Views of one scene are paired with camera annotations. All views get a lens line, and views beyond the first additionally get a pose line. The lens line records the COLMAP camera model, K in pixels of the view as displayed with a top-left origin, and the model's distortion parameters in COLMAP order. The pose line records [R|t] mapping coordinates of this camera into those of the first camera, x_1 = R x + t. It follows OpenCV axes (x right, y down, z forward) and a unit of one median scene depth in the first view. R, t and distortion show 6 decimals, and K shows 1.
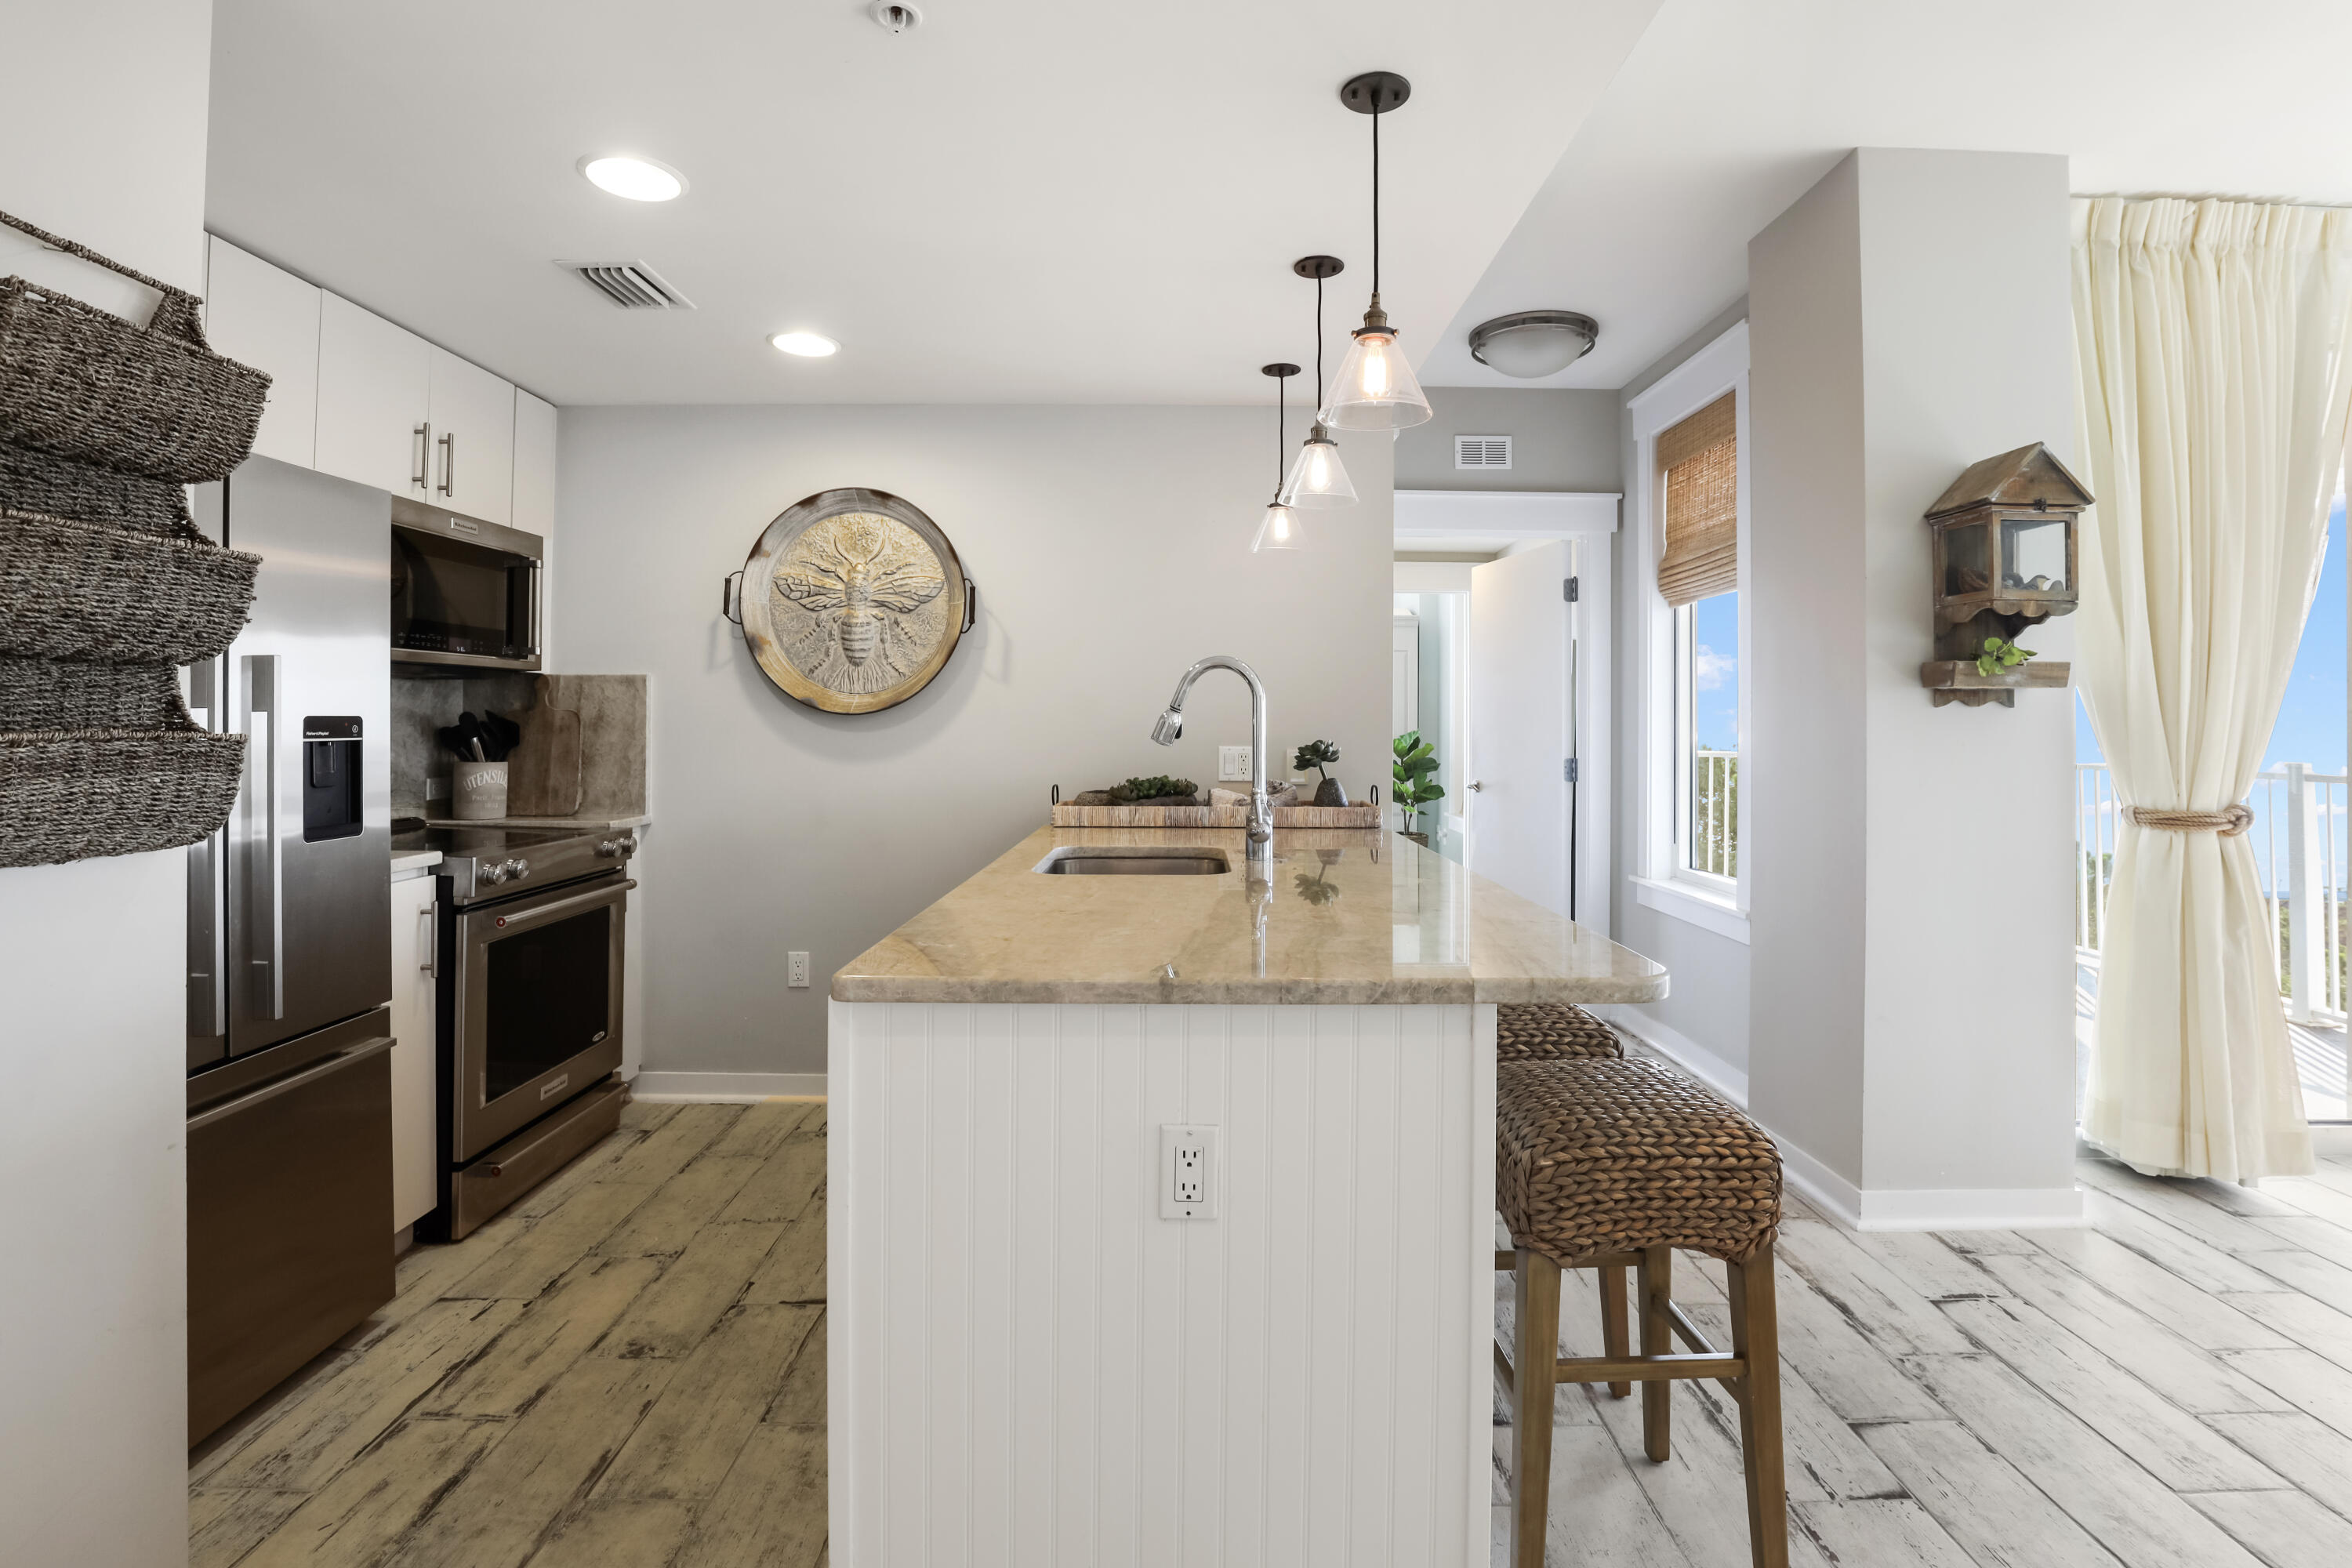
lens RADIAL K [[1068.4, 0, 1183.6], [0, 1068.4, 737.5], [0, 0, 1]] dist [-0.004333, -0.000505]
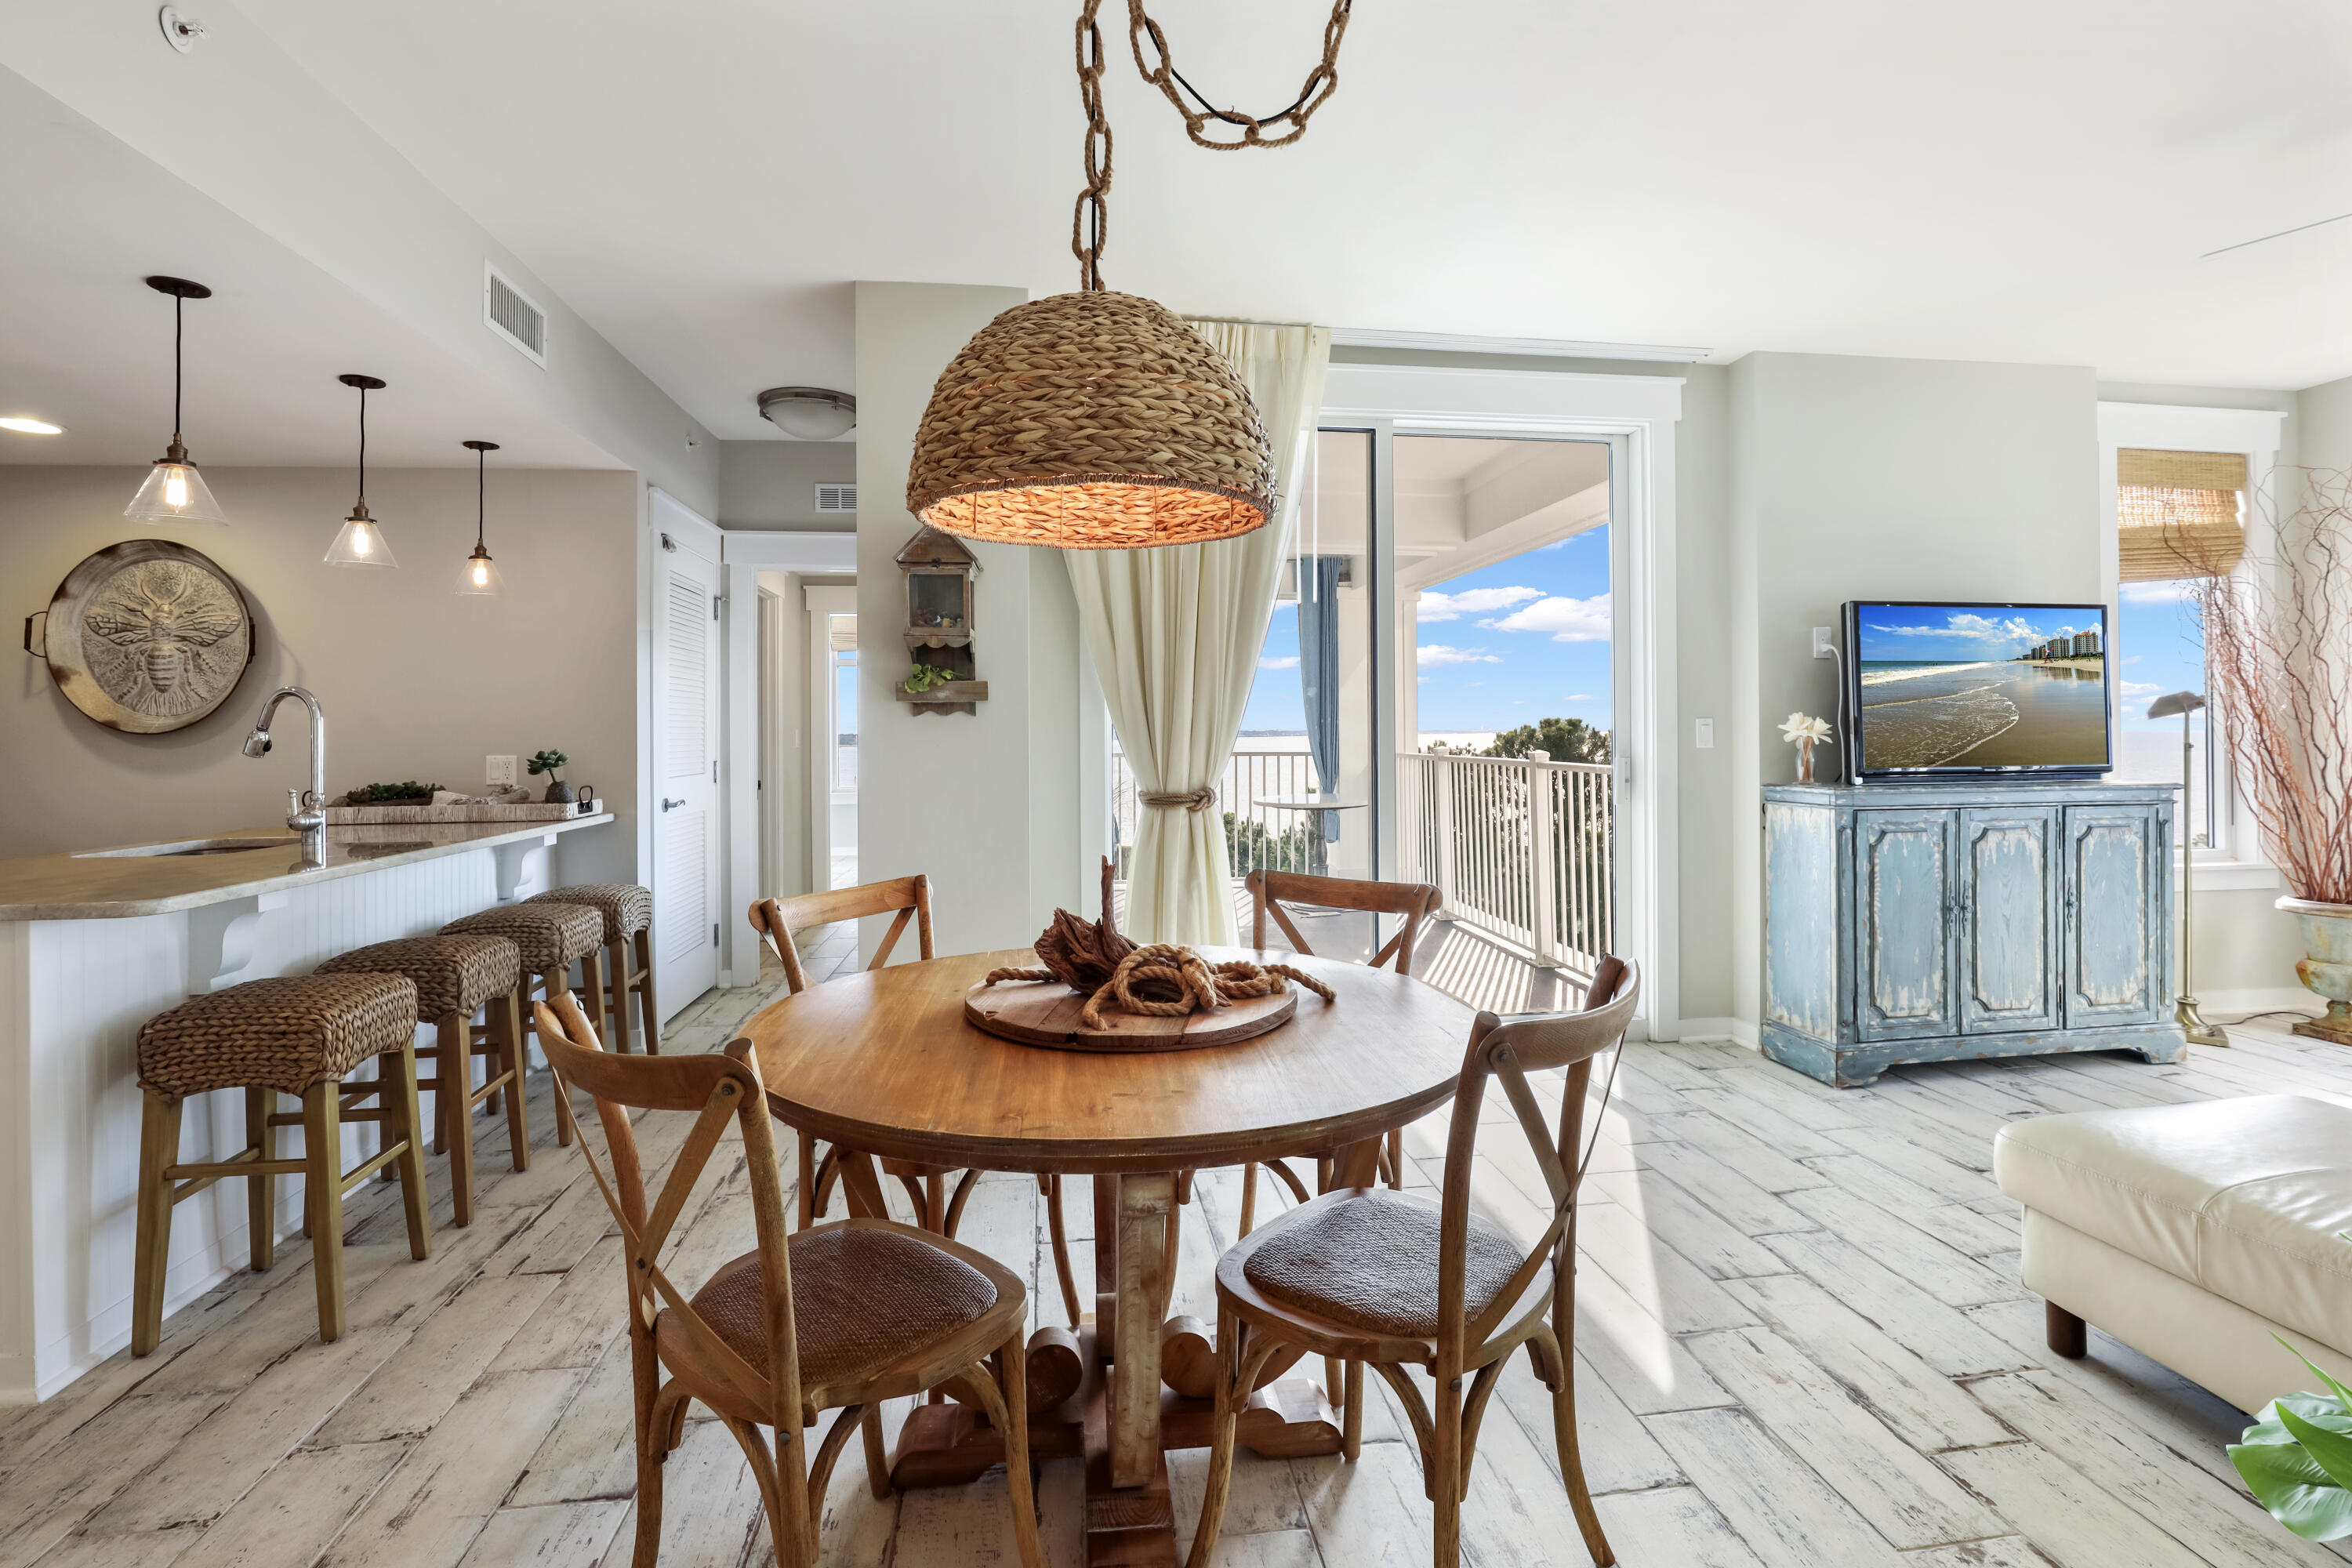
lens RADIAL K [[1088.5, 0, 1169.1], [0, 1088.5, 749.8], [0, 0, 1]] dist [-0.000058, 0.000042]
pose [[0.996648, -0.017172, 0.079992, 0.692502], [0.016680, 0.999838, 0.006809, 0.005991], [-0.080096, -0.005451, 0.996772, -0.270580]]
